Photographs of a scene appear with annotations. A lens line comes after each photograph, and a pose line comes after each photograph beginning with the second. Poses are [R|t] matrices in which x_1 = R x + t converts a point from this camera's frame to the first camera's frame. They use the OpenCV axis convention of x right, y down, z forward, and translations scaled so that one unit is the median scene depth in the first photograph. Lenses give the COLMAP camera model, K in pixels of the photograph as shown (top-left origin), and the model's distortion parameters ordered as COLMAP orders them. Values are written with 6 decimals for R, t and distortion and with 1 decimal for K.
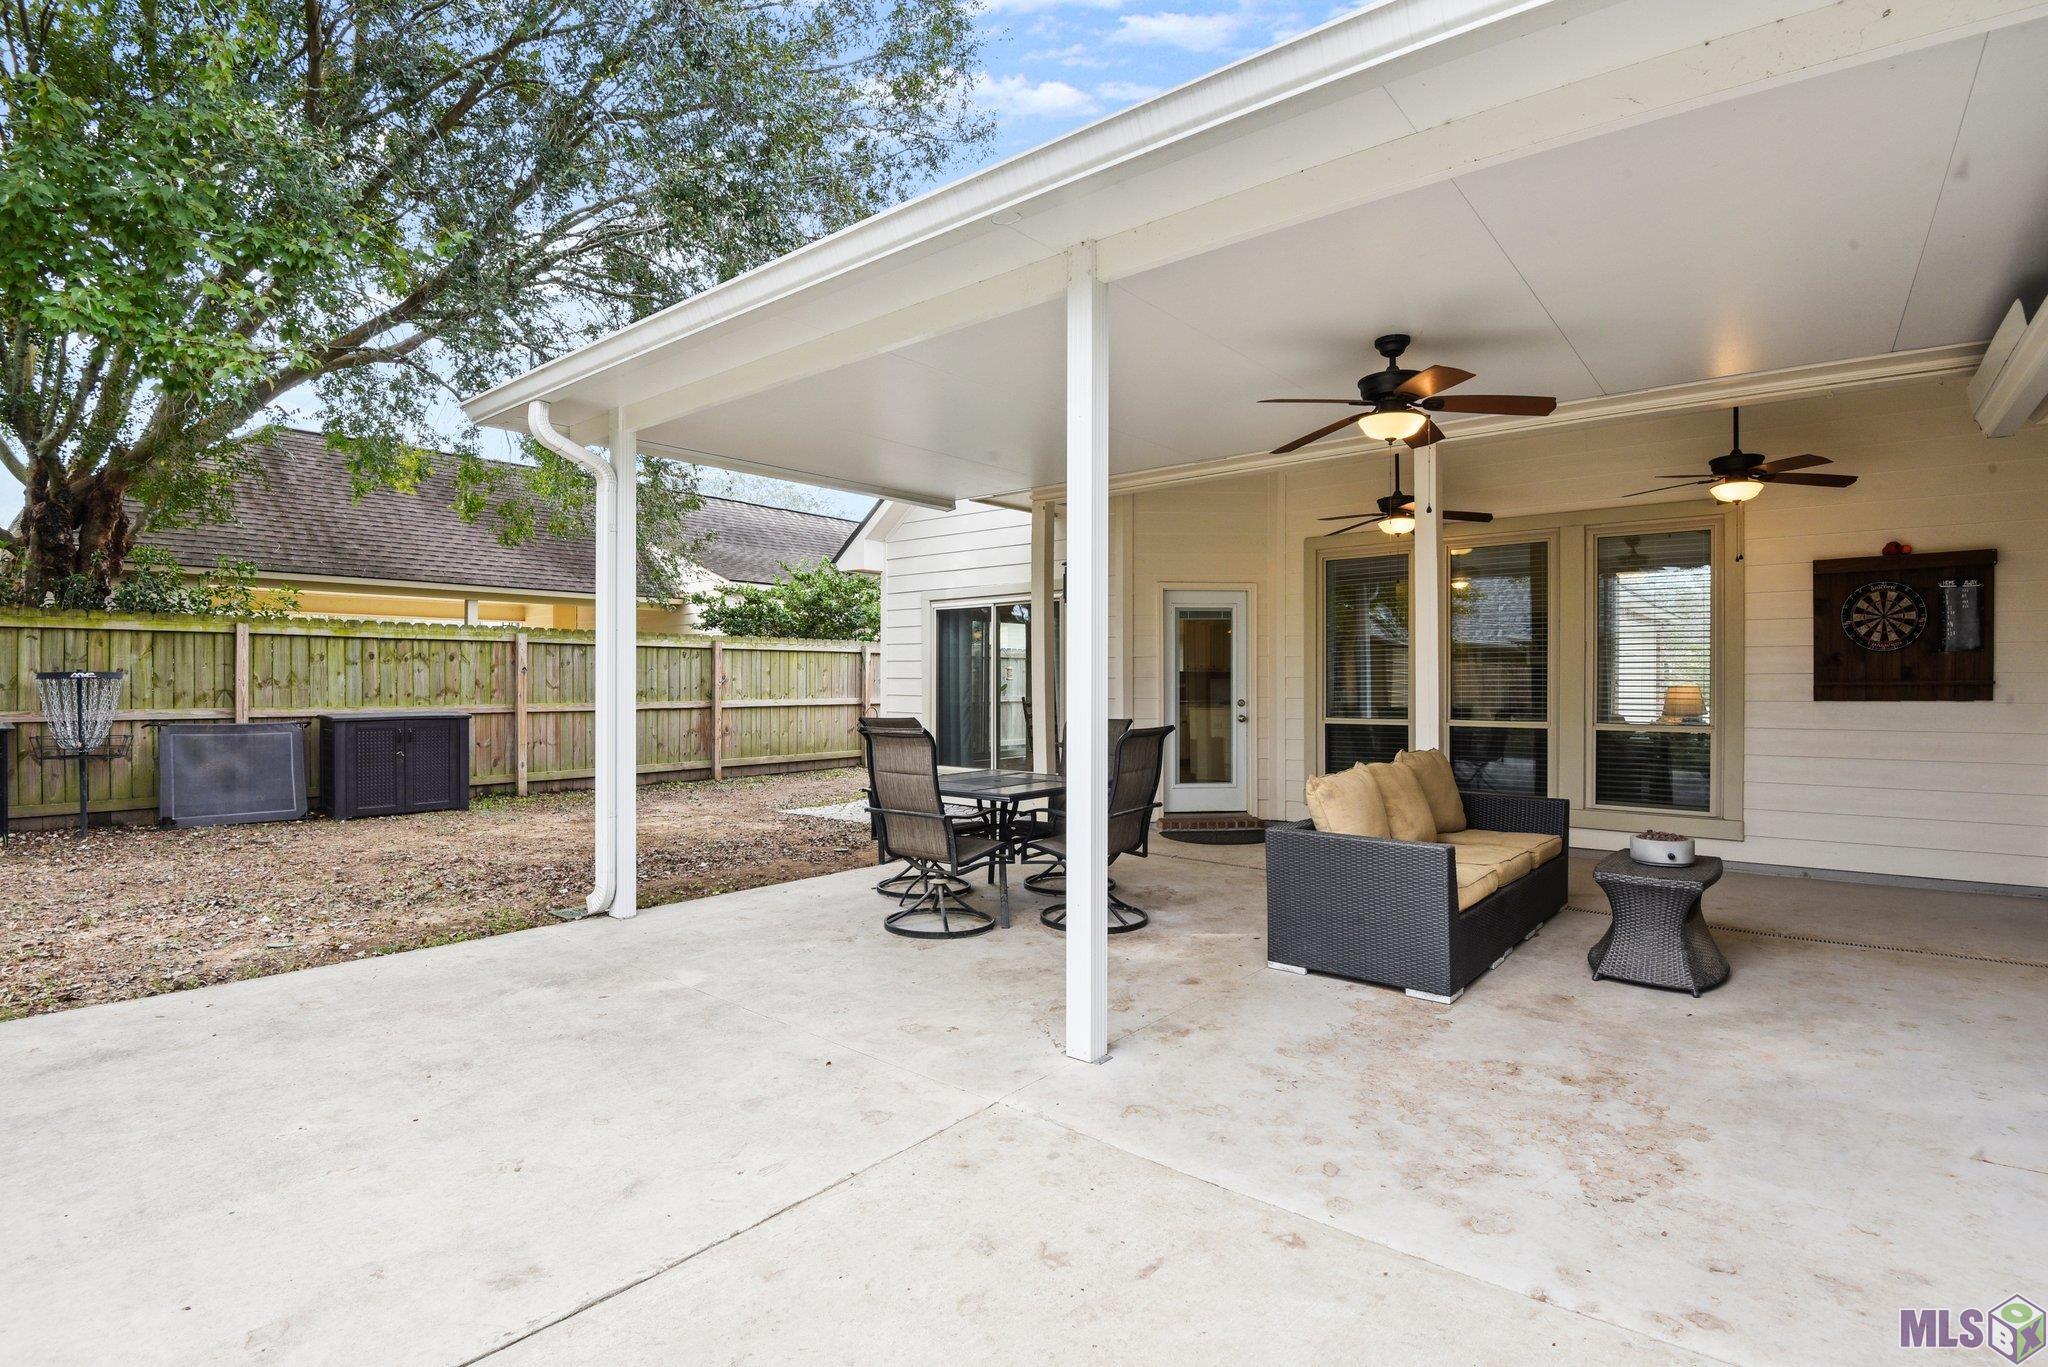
lens RADIAL K [[970.4, 0, 1028.2], [0, 970.4, 682.3], [0, 0, 1]] dist [-0.001627, -0.000097]
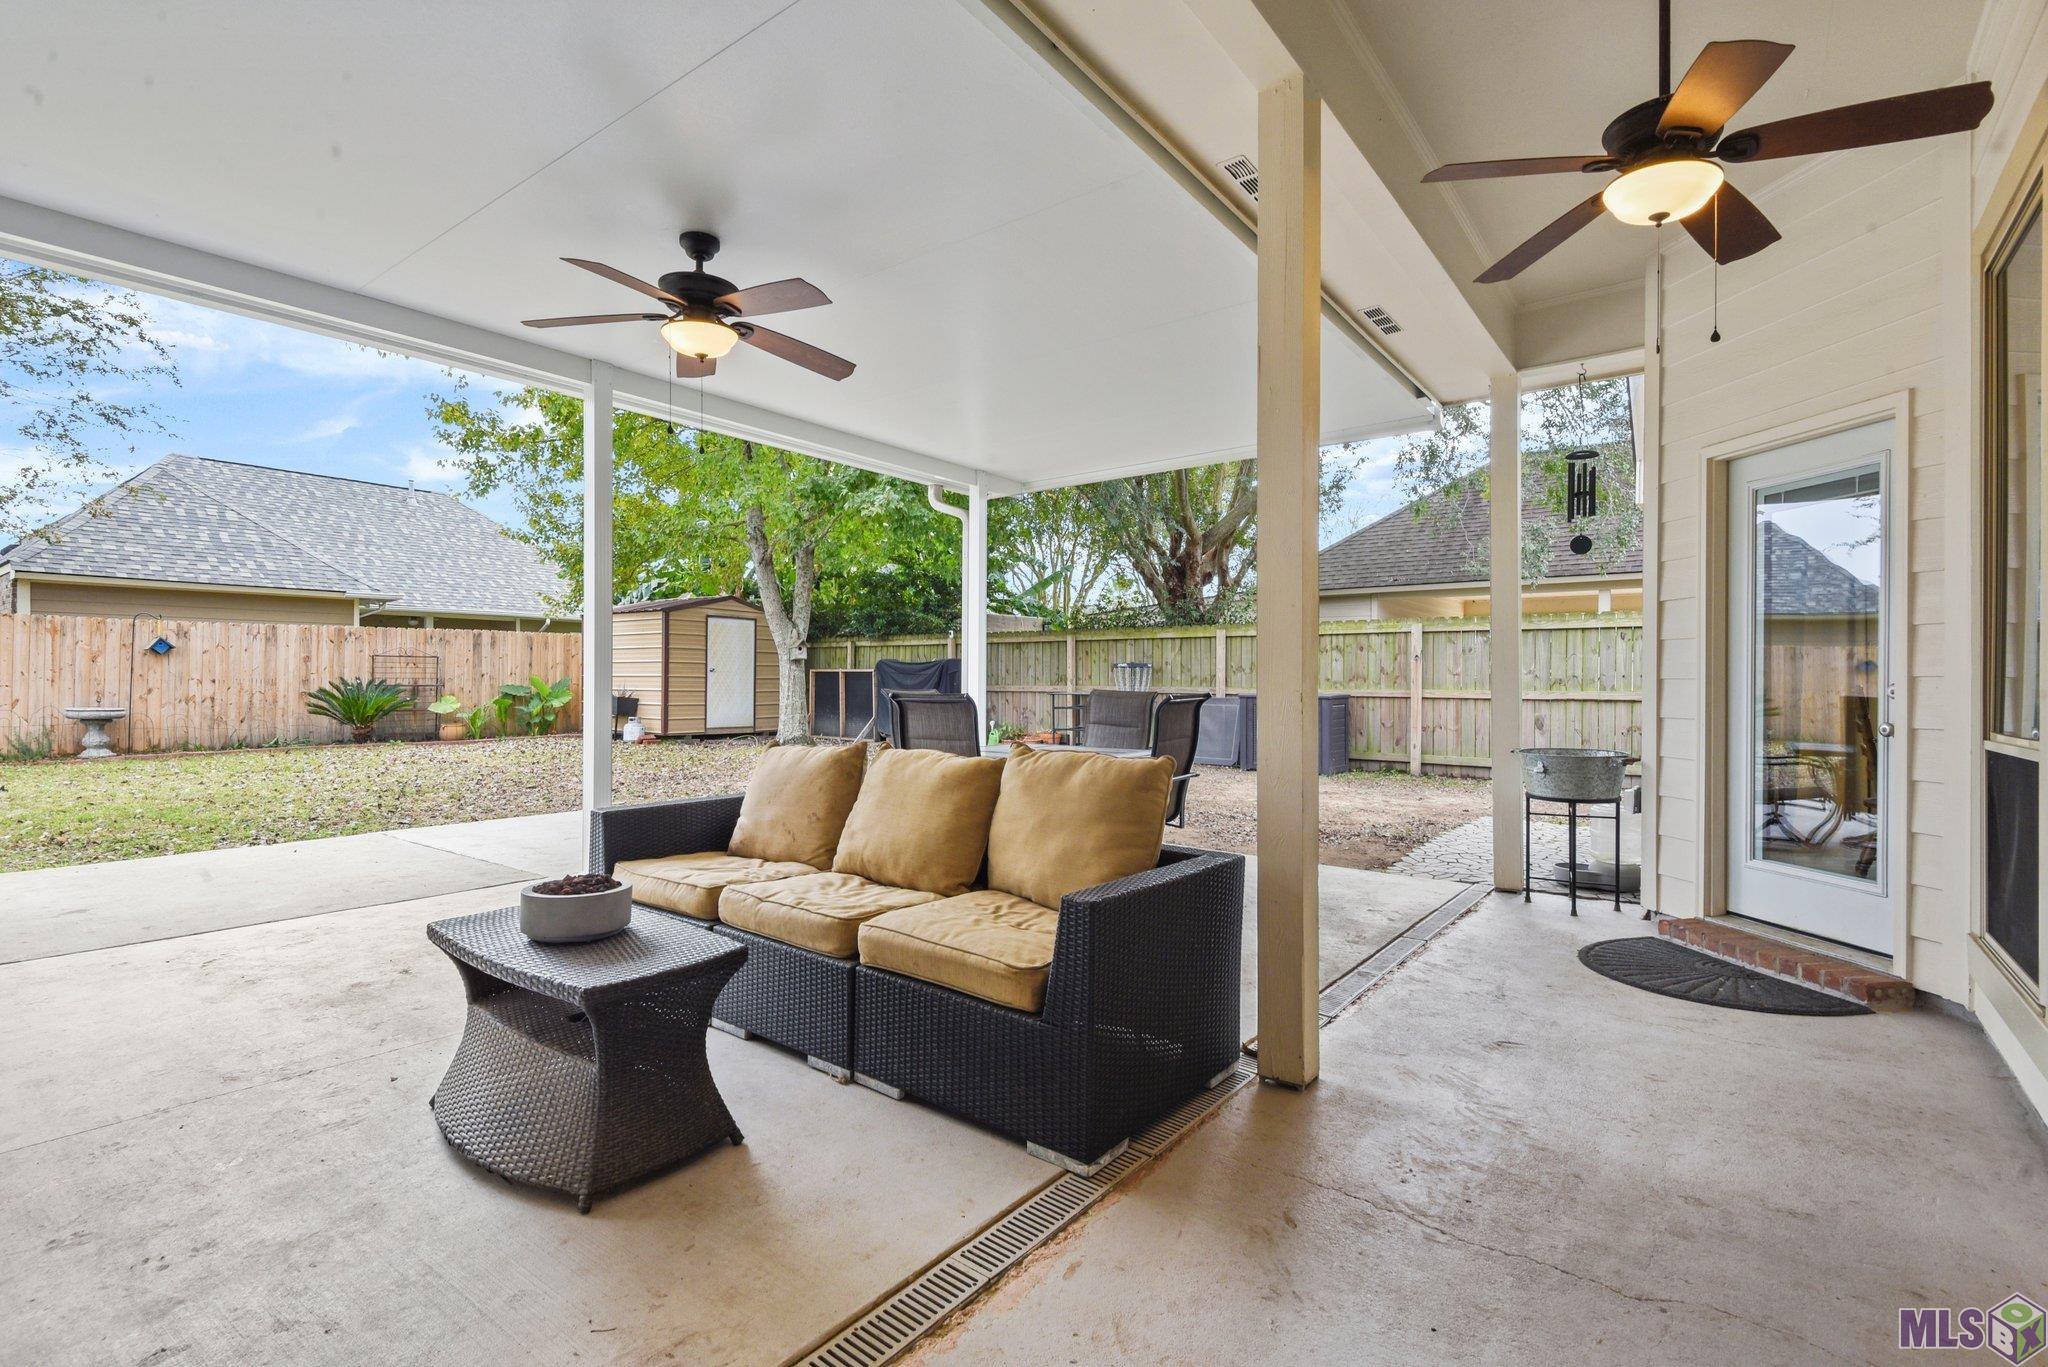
lens RADIAL K [[970.4, 0, 1027.2], [0, 970.4, 678.6], [0, 0, 1]] dist [-0.001627, -0.000097]
pose [[0.035095, 0.001477, -0.999383, 0.537059], [-0.002793, 0.999995, 0.001380, 0.010154], [0.999380, 0.002743, 0.035098, 0.540159]]
